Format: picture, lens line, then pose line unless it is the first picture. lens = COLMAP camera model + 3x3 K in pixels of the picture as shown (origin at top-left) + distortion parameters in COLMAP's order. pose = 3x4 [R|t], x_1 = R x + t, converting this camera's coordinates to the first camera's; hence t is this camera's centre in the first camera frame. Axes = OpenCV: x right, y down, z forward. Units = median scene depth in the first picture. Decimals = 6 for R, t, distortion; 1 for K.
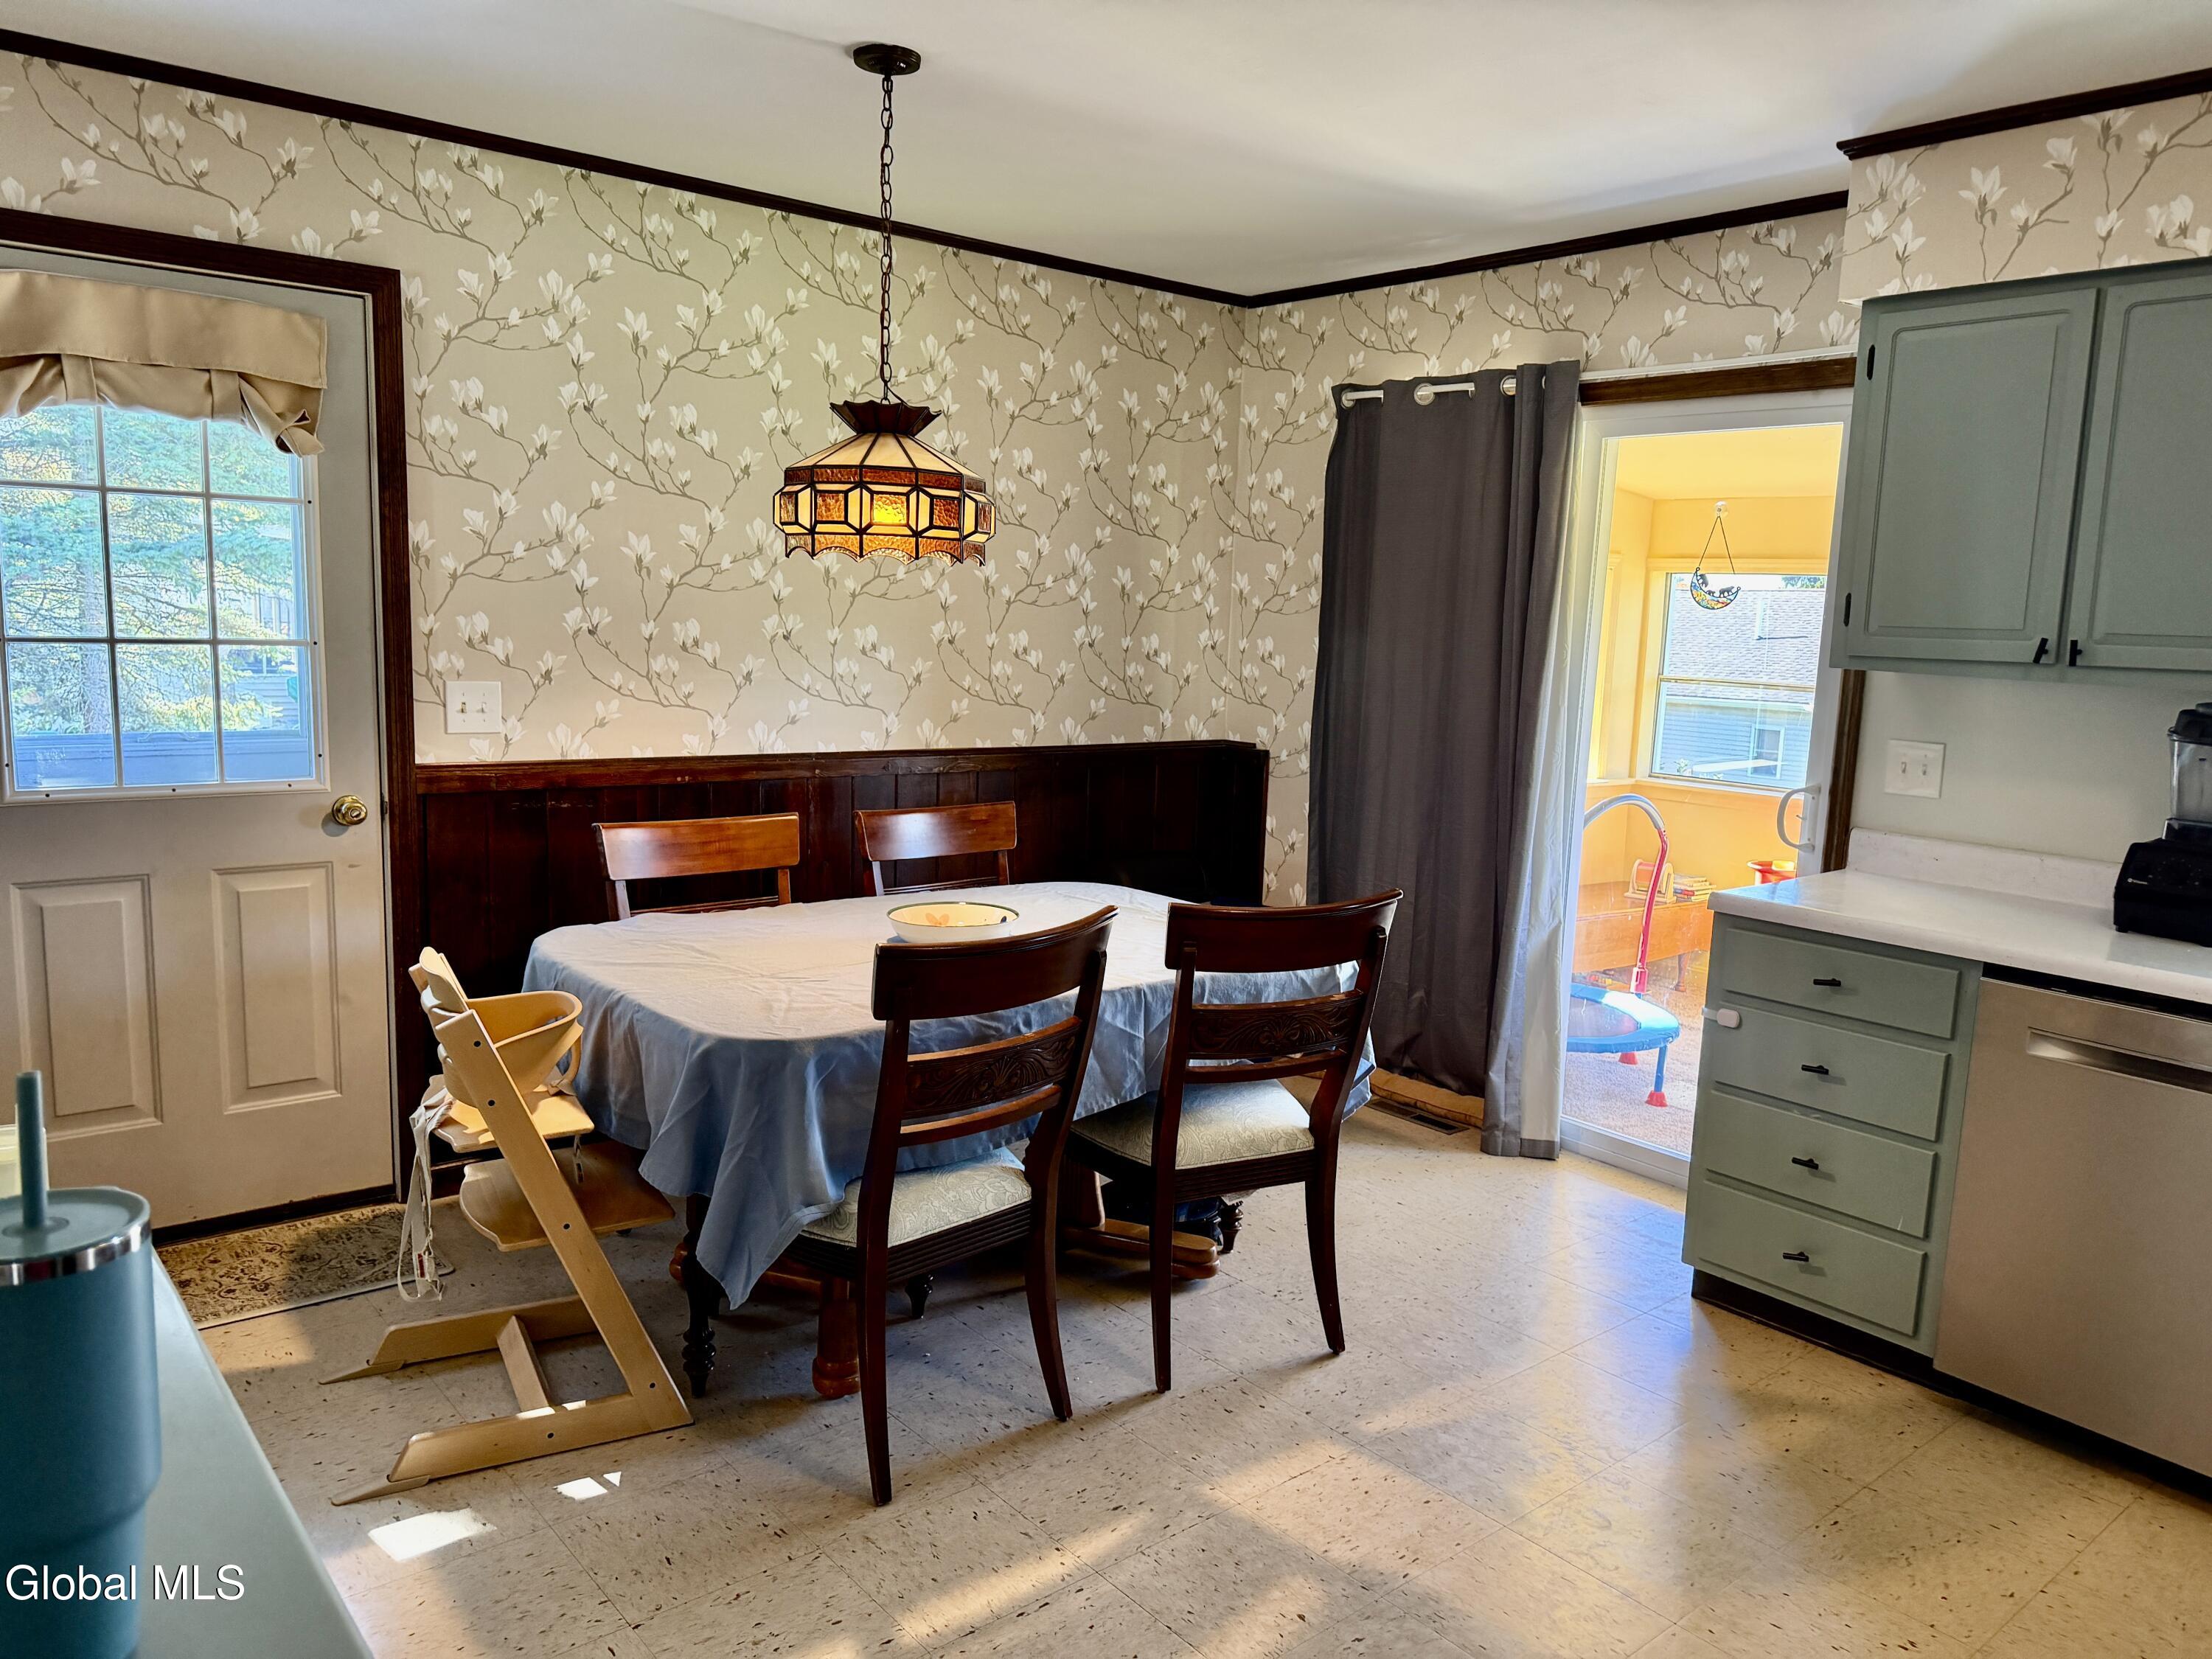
lens RADIAL K [[1571.6, 0, 1106.0], [0, 1571.6, 829.5], [0, 0, 1]] dist [0.153891, -0.156783]
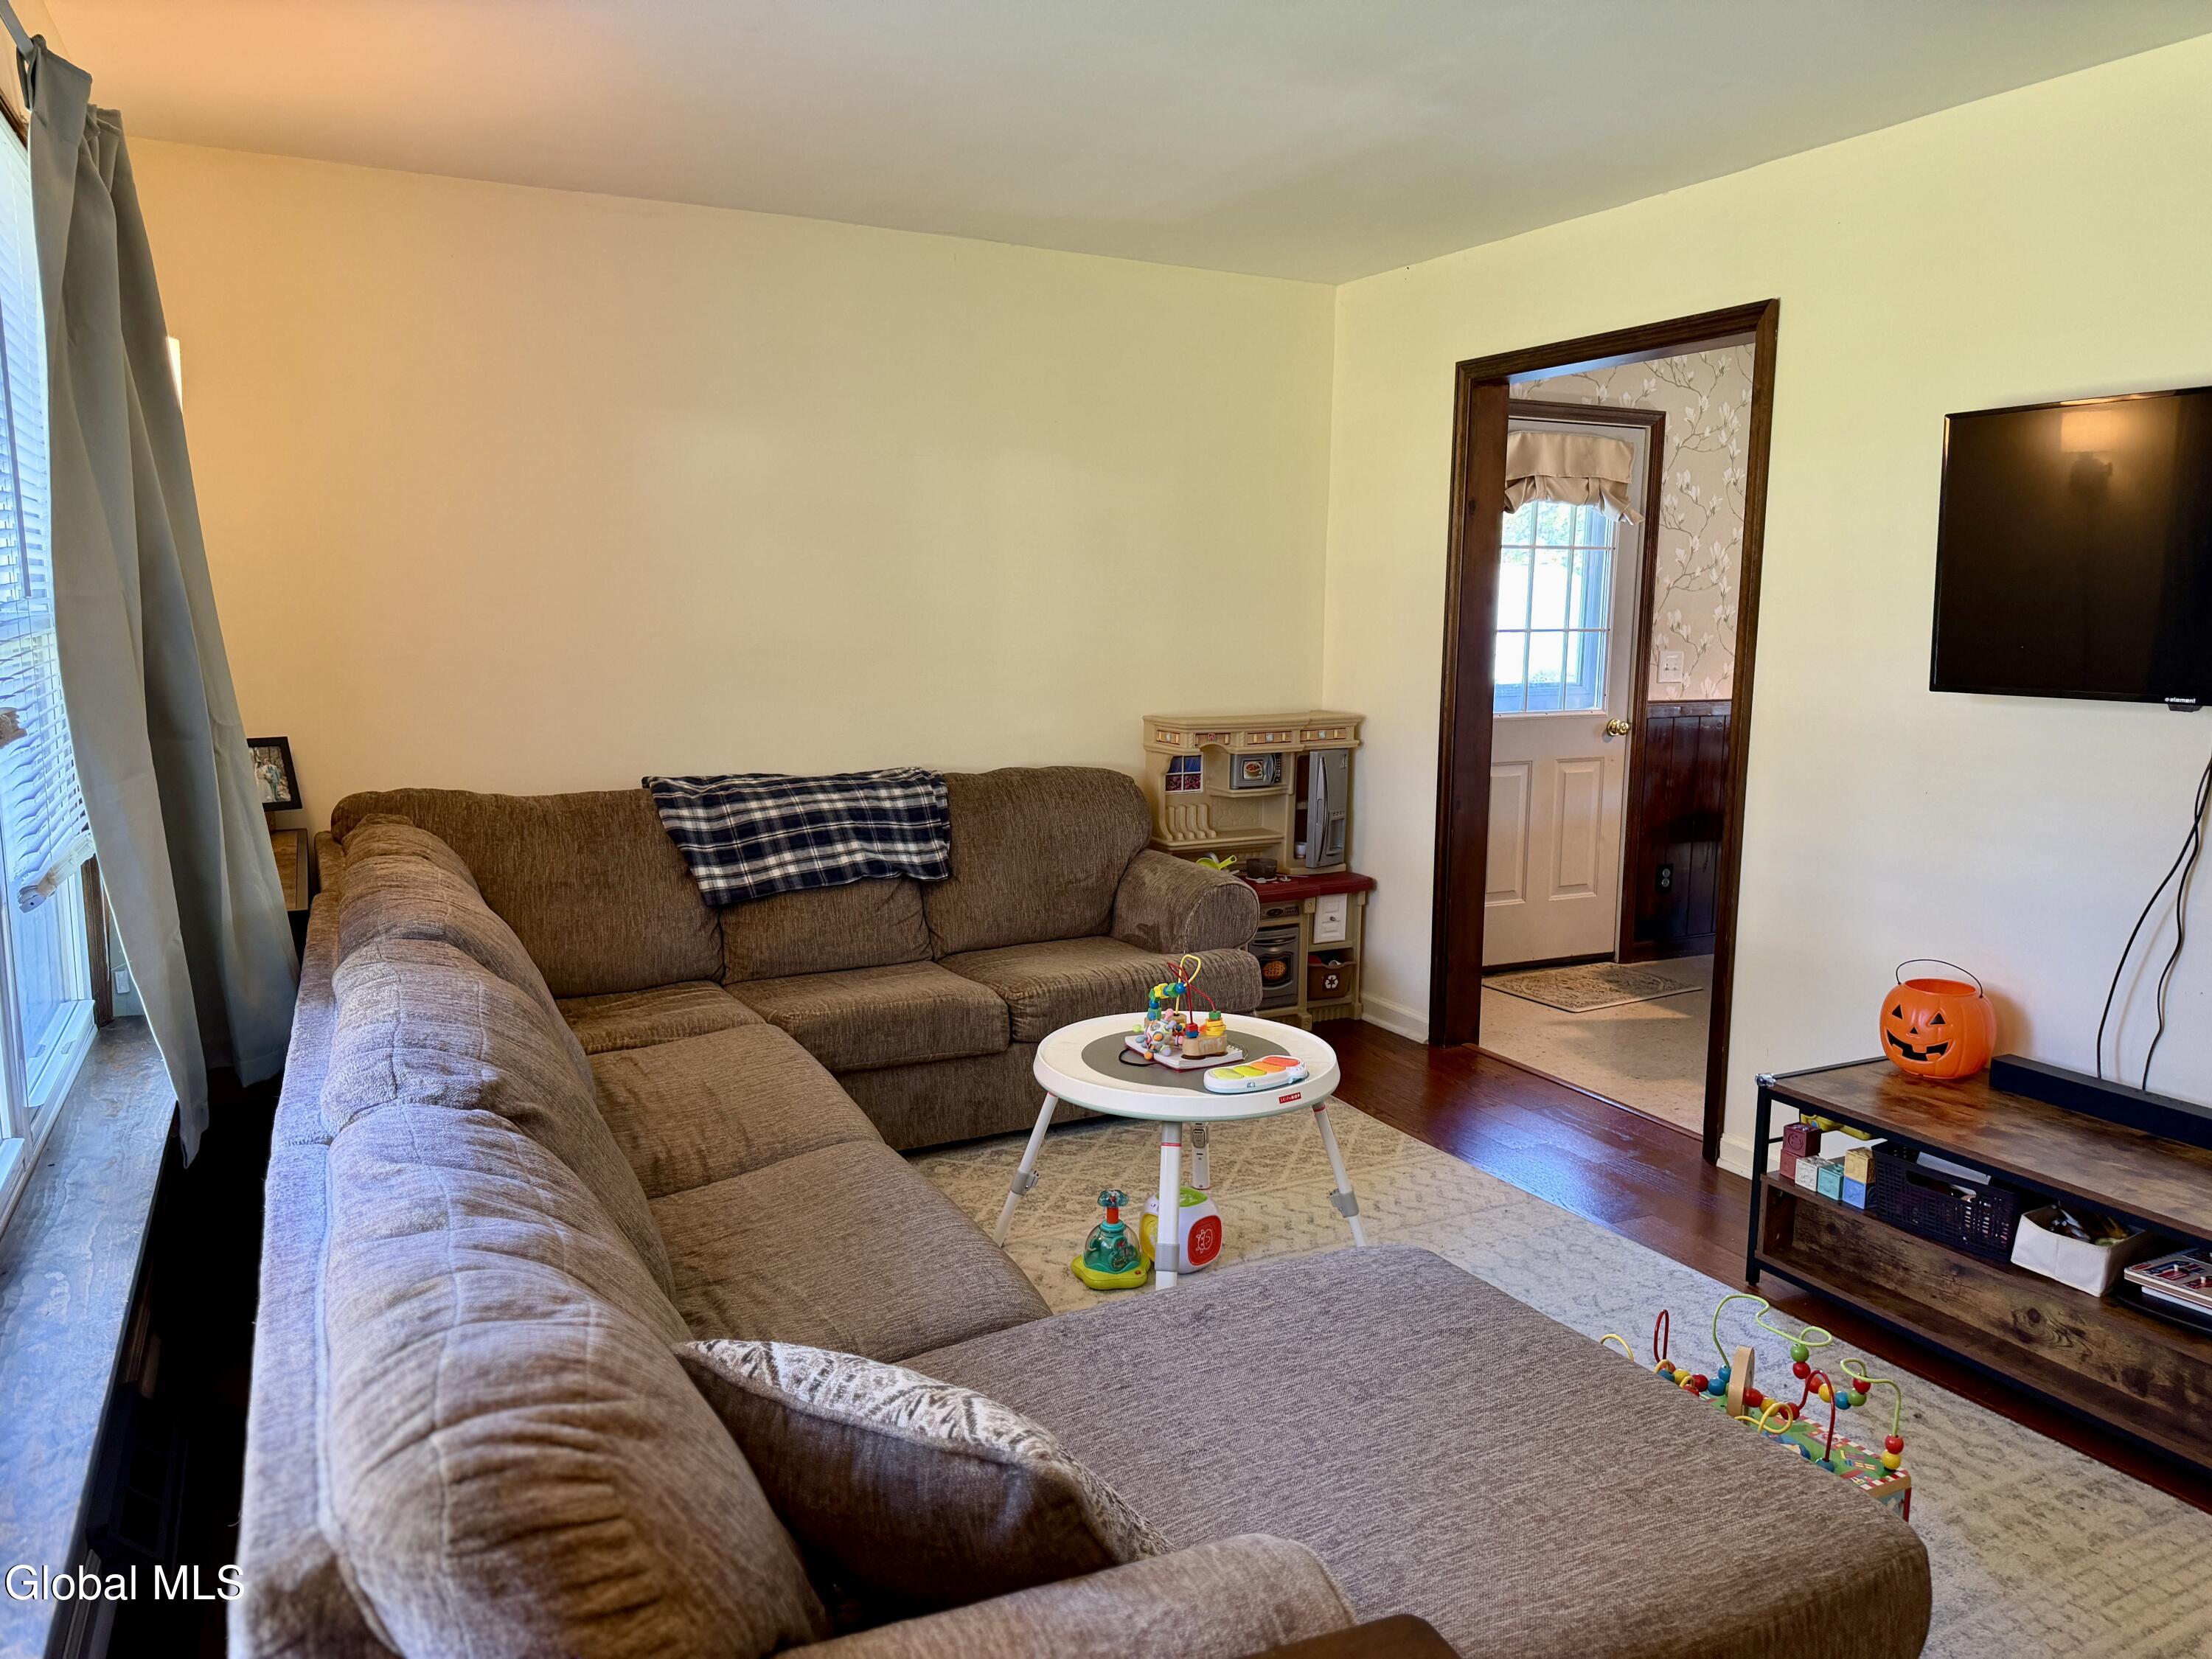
lens RADIAL K [[1571.6, 0, 1106.0], [0, 1571.6, 829.5], [0, 0, 1]] dist [0.153891, -0.156783]
pose [[0.977057, 0.008619, -0.212802, -0.662734], [-0.008097, 0.999962, 0.003326, 0.099374], [0.212823, -0.001527, 0.977090, -0.800979]]
